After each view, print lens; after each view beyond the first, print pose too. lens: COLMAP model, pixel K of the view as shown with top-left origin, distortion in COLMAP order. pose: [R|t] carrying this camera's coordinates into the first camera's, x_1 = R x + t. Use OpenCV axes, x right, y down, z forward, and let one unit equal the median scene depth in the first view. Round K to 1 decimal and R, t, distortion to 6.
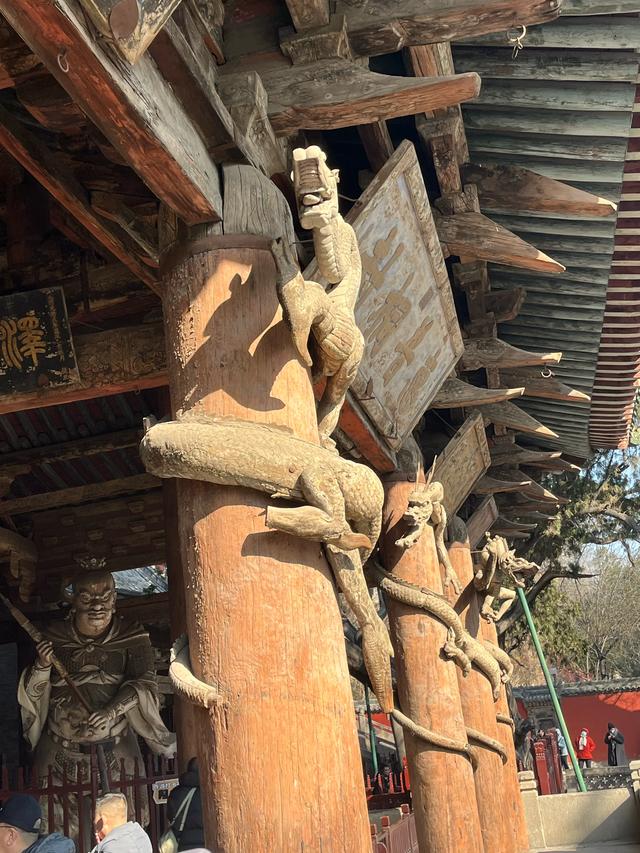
lens RADIAL K [[1139.6, 0, 320.0], [0, 1139.6, 426.5], [0, 0, 1]] dist [0.021279, 0.024318]
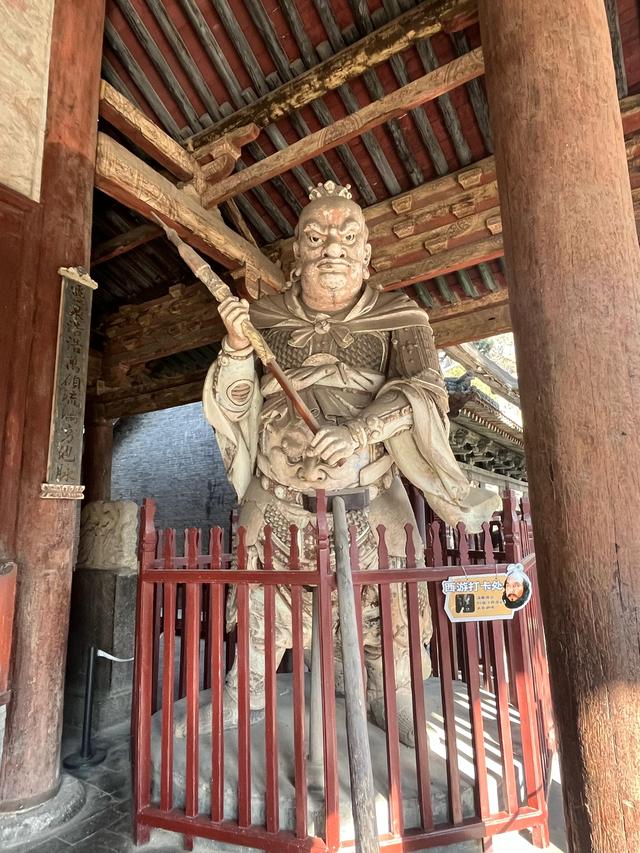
lens RADIAL K [[464.8, 0, 320.0], [0, 464.8, 426.5], [0, 0, 1]] dist [0.000707, 0.000183]
pose [[0.946011, 0.000327, -0.324134, -0.130472], [0.018753, 0.998269, 0.055740, 0.231765], [0.323592, -0.058809, 0.944367, 0.790123]]
